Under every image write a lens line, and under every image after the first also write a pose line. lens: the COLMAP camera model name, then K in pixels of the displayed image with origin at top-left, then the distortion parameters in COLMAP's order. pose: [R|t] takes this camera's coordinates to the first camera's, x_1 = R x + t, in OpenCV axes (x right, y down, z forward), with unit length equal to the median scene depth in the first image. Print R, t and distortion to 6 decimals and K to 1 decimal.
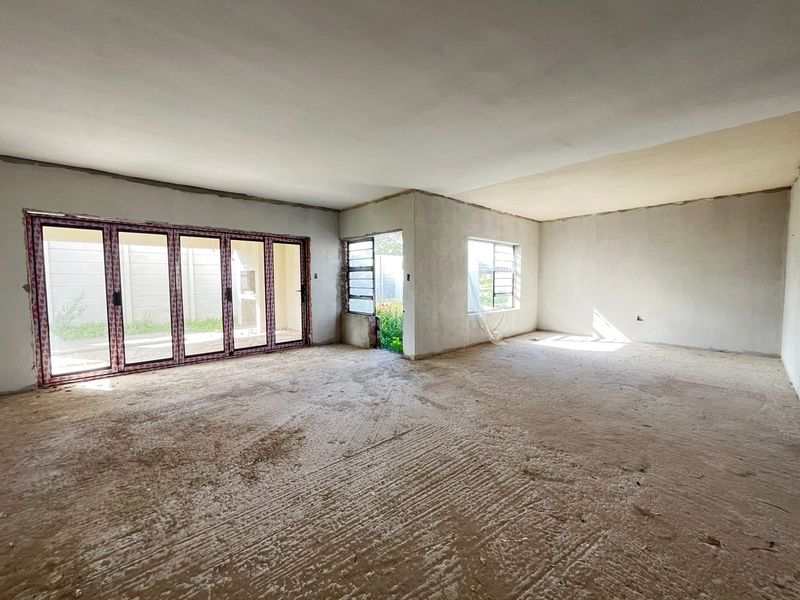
lens RADIAL K [[324.5, 0, 398.3], [0, 324.5, 299.1], [0, 0, 1]] dist [-0.003199, -0.000134]
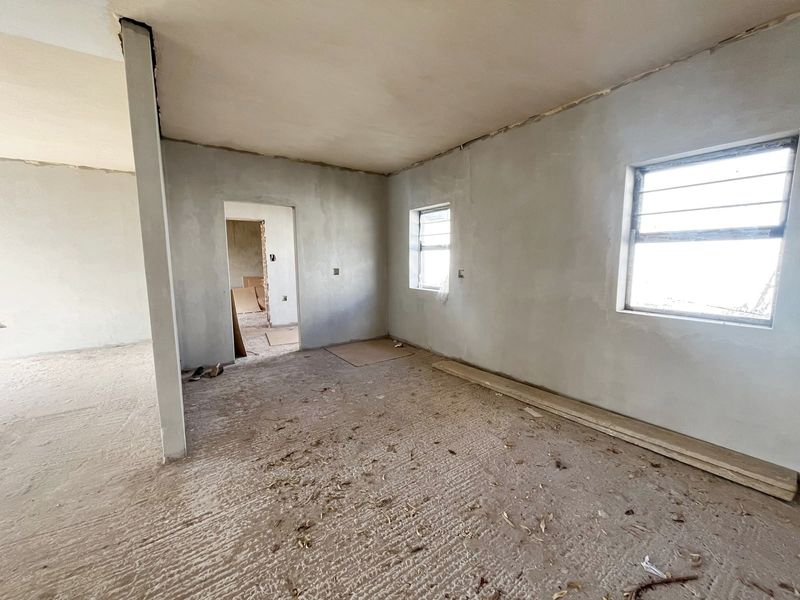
lens RADIAL K [[324.5, 0, 398.3], [0, 324.5, 299.1], [0, 0, 1]] dist [-0.003199, -0.000134]
pose [[0.149416, -0.118066, 0.981700, 0.290776], [0.064676, 0.991886, 0.109447, -0.018893], [-0.986657, 0.047140, 0.155839, 0.097882]]
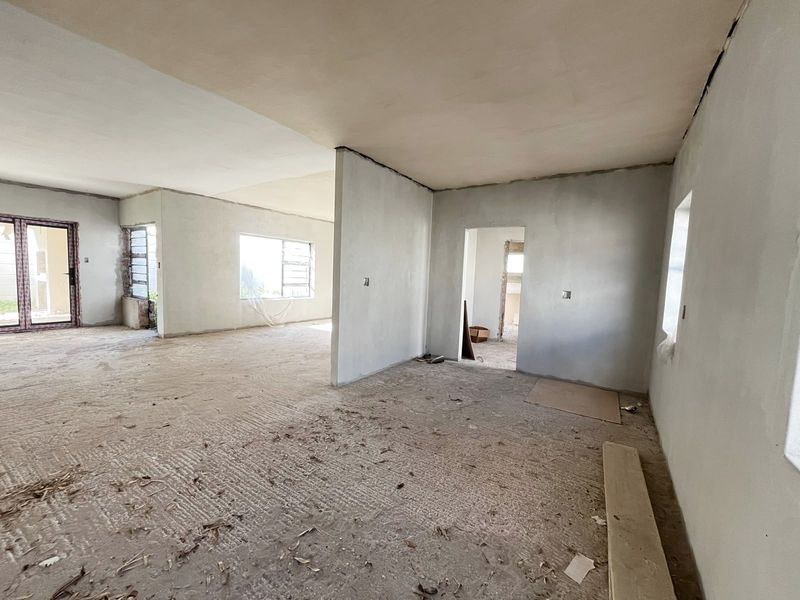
lens RADIAL K [[324.5, 0, 398.3], [0, 324.5, 299.1], [0, 0, 1]] dist [-0.003199, -0.000134]
pose [[0.974840, 0.026151, 0.221366, 0.633521], [-0.031238, 0.999321, 0.019513, 0.003208], [-0.220706, -0.025937, 0.974995, -0.304870]]
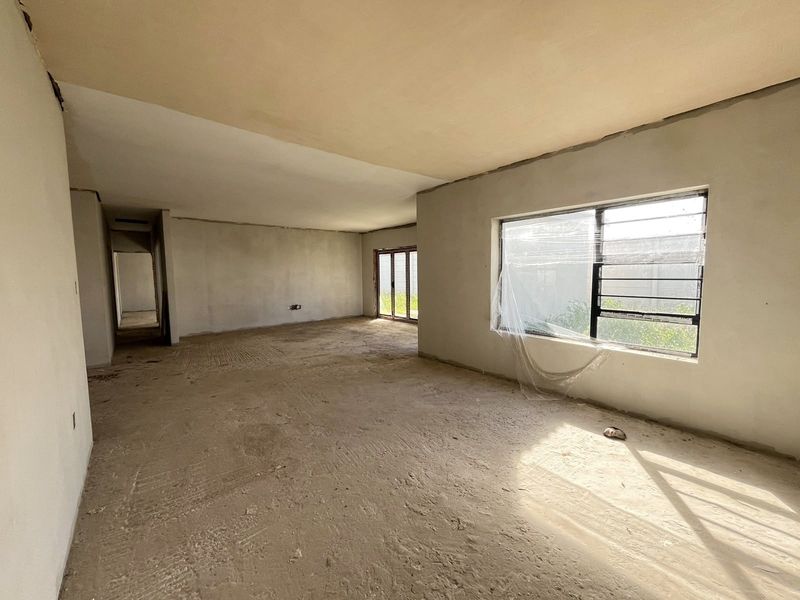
lens RADIAL K [[324.5, 0, 398.3], [0, 324.5, 299.1], [0, 0, 1]] dist [-0.003199, -0.000134]
pose [[-0.062841, 0.086658, -0.994254, 1.156916], [-0.047734, 0.994822, 0.089725, -0.090694], [0.996881, 0.053098, -0.058379, 1.045473]]
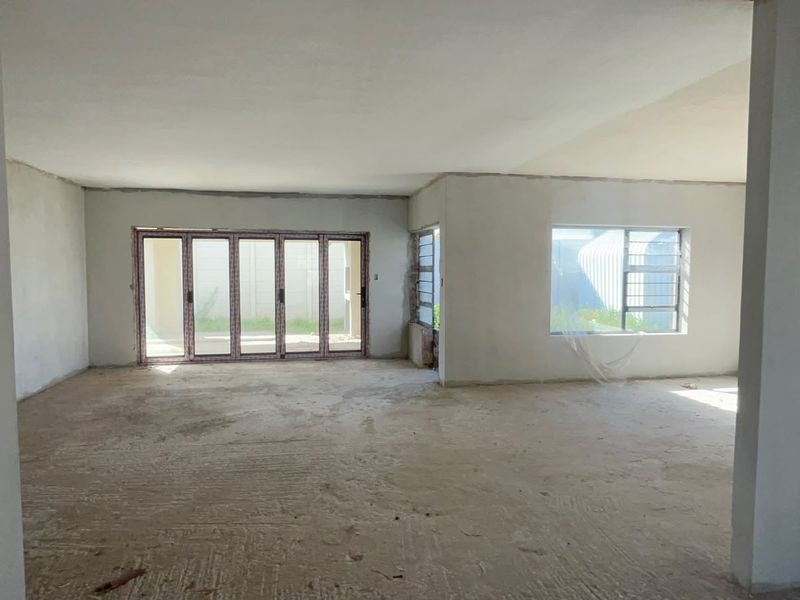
lens RADIAL K [[498.2, 0, 397.2], [0, 498.2, 298.9], [0, 0, 1]] dist [-0.001789, -0.001787]
pose [[0.847389, 0.037745, -0.529630, 0.623710], [-0.038924, 0.999202, 0.008933, -0.035177], [0.529545, 0.013045, 0.848182, -0.101813]]
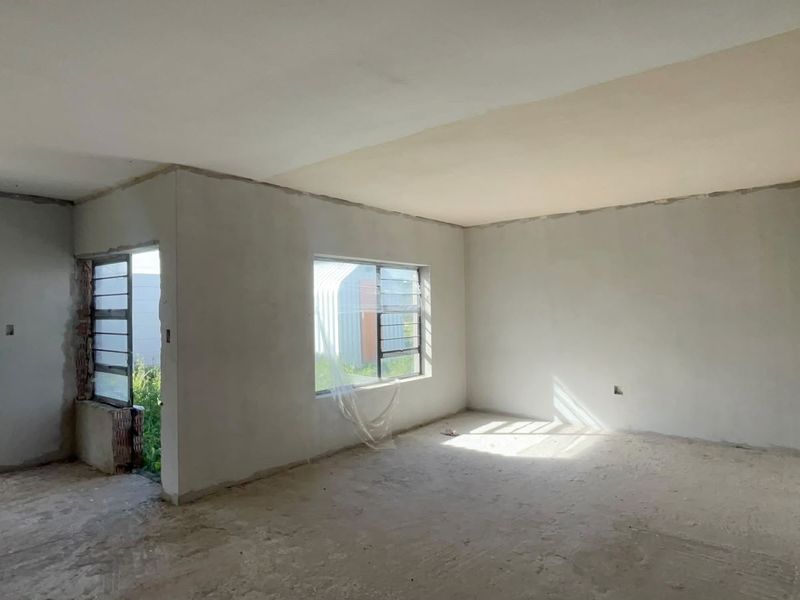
lens RADIAL K [[498.2, 0, 397.2], [0, 498.2, 298.9], [0, 0, 1]] dist [-0.001789, -0.001787]
pose [[0.988815, -0.007726, 0.148947, 0.283193], [0.019638, 0.996708, -0.078666, -0.060114], [-0.147849, 0.080711, 0.985711, 0.195644]]
